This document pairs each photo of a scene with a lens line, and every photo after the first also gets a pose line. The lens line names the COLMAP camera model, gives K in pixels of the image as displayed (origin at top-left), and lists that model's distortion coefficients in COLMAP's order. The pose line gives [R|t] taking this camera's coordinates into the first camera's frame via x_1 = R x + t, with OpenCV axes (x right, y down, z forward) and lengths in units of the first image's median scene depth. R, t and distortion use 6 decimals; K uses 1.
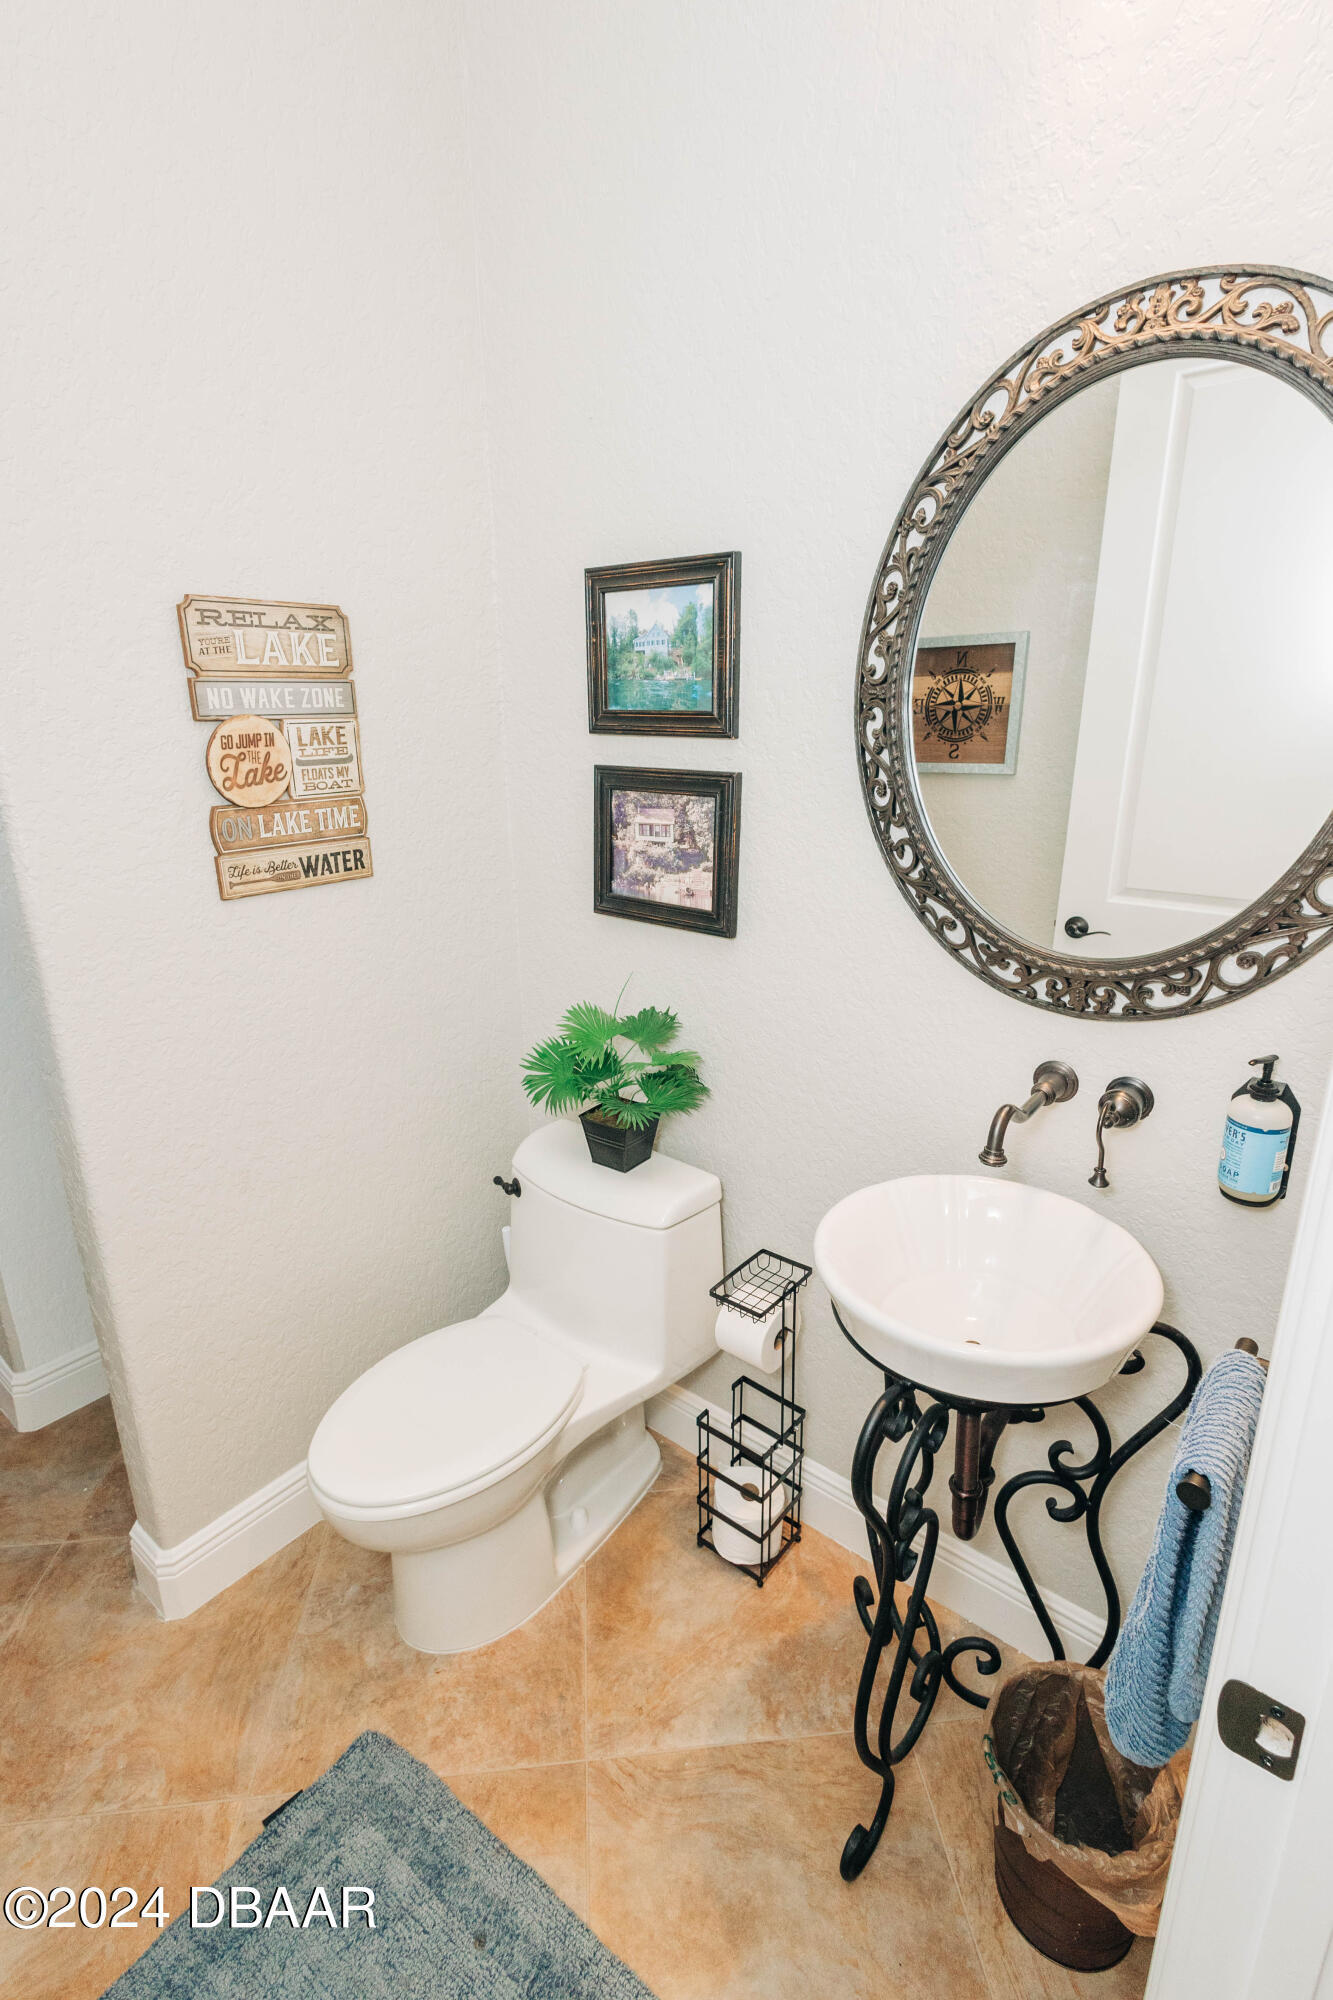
lens RADIAL K [[989.8, 0, 680.4], [0, 989.8, 999.4], [0, 0, 1]] dist [0.012411, -0.001833]
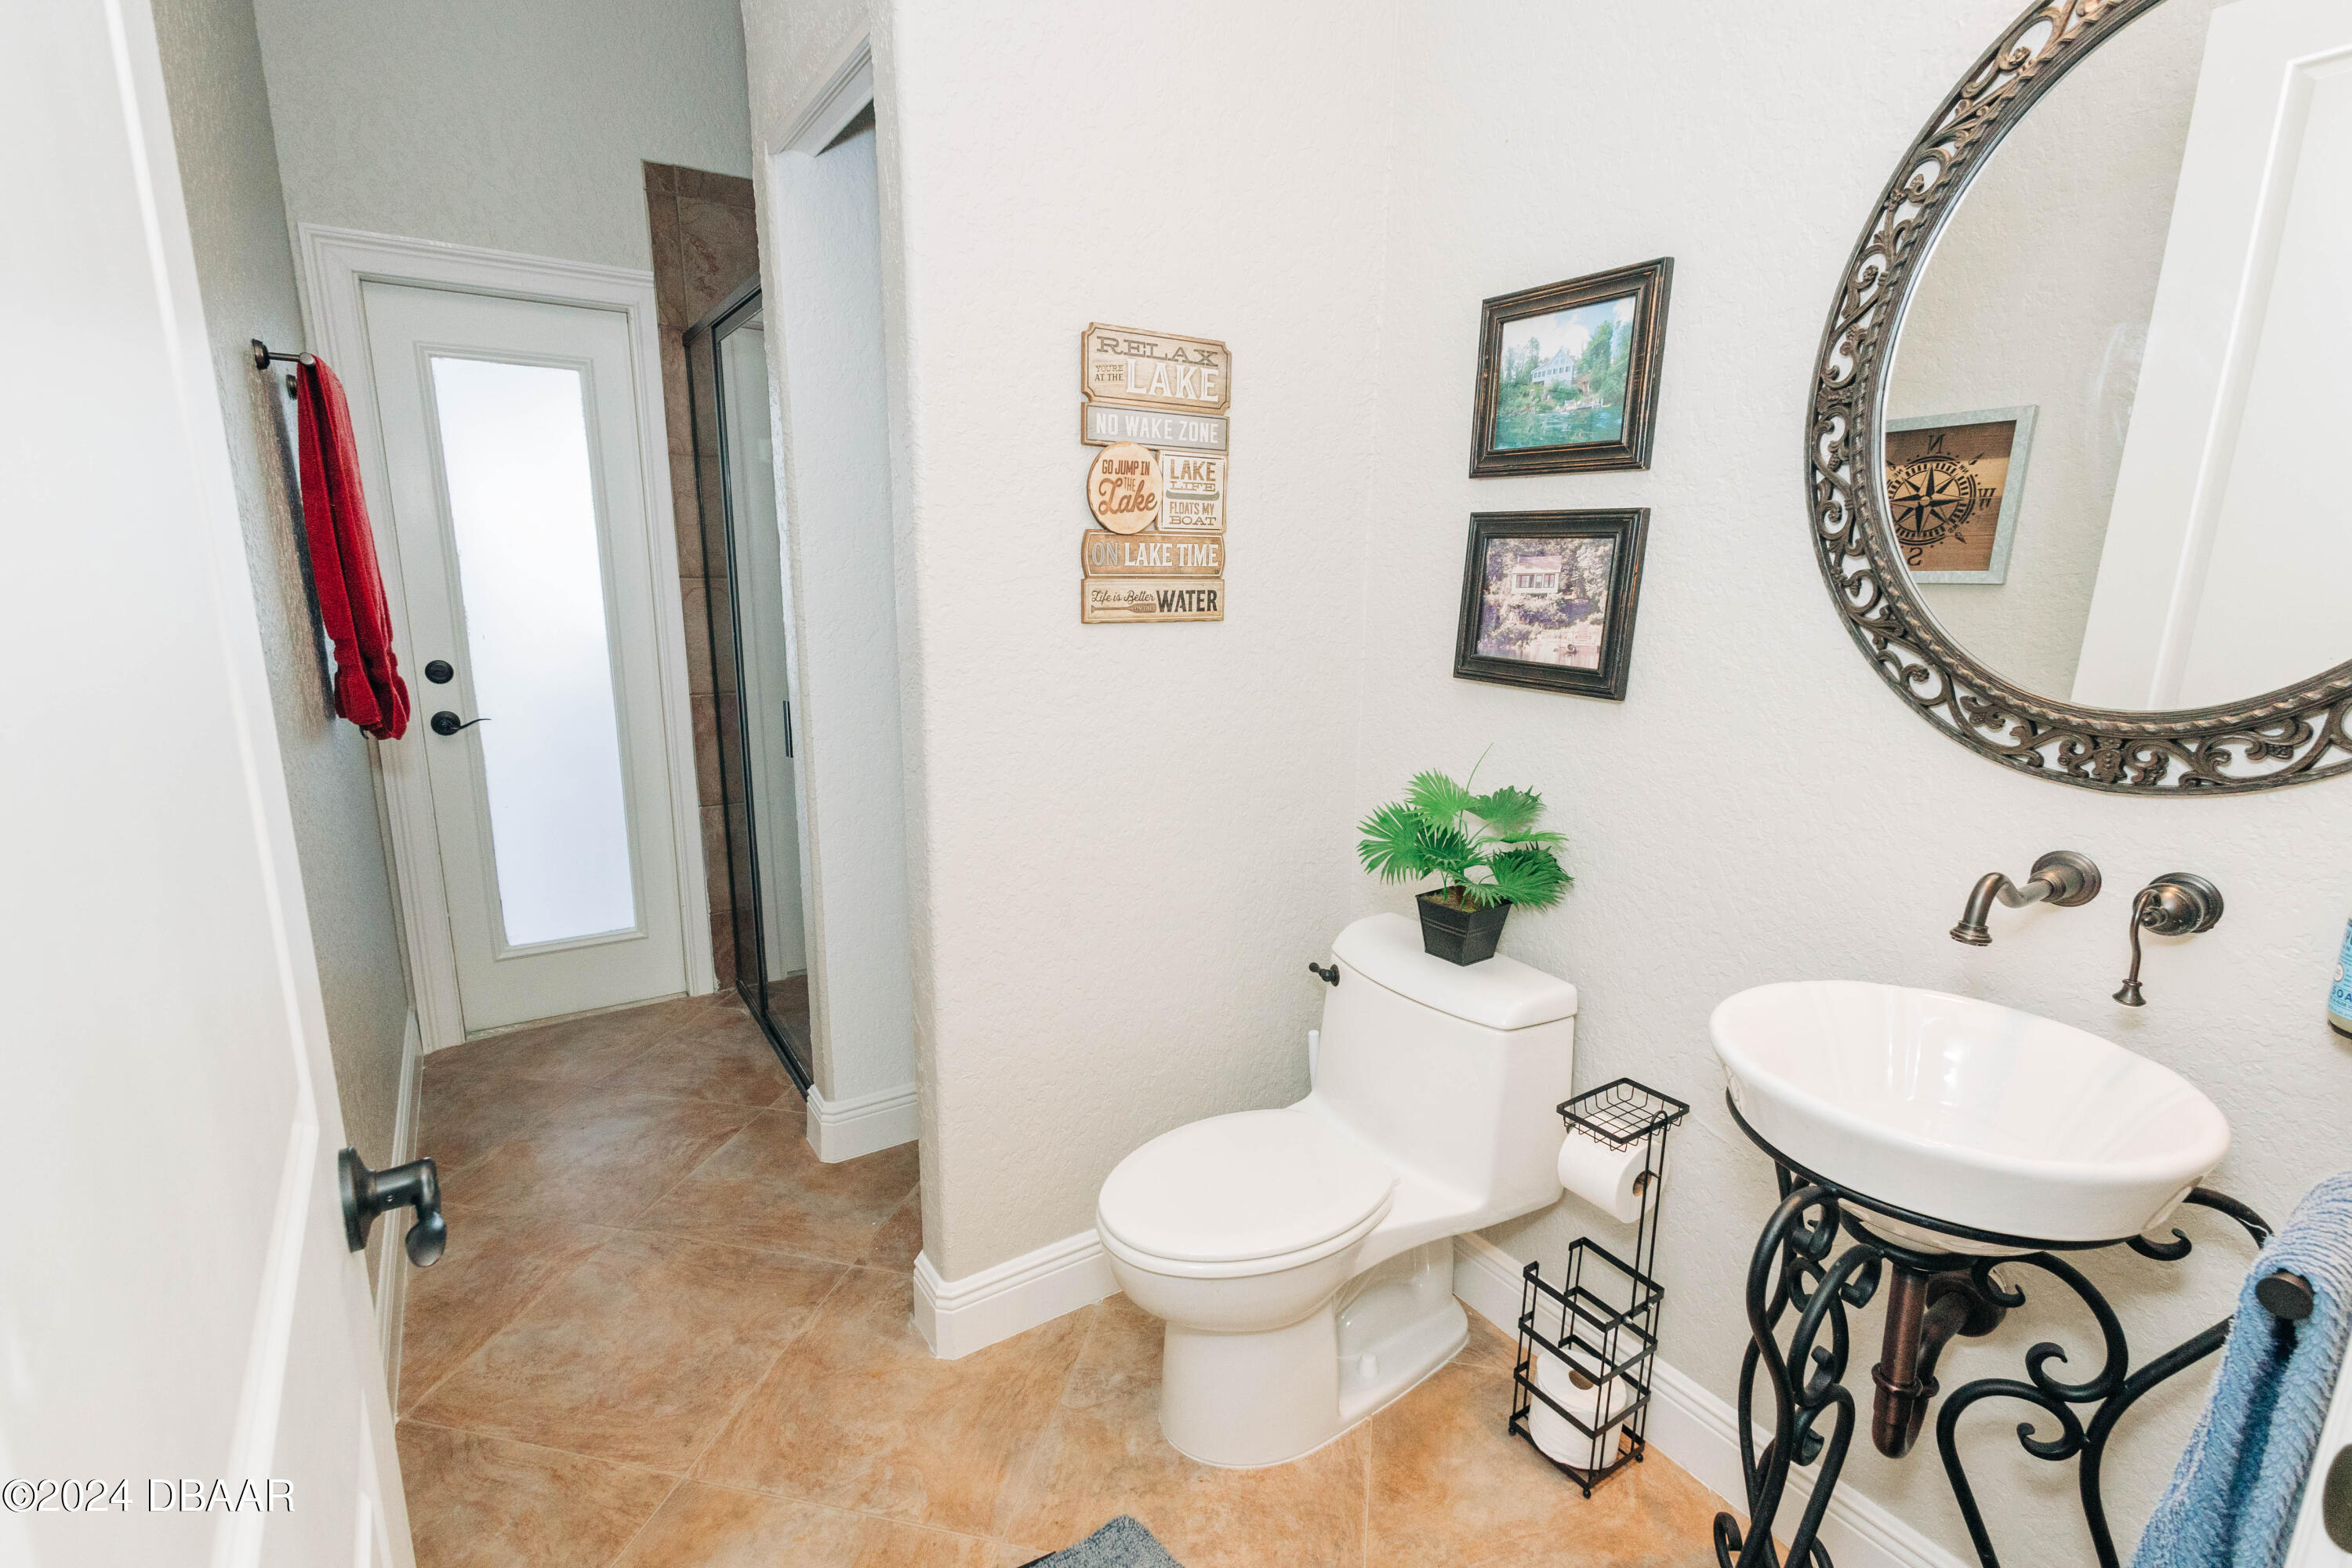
lens RADIAL K [[1113.0, 0, 1166.7], [0, 1113.0, 787.5], [0, 0, 1]] dist [0.010263, -0.002172]
pose [[0.950839, 0.088711, -0.296708, -0.029266], [-0.113645, 0.991203, -0.067834, 0.126170], [0.288081, 0.098218, 0.952556, -0.033684]]
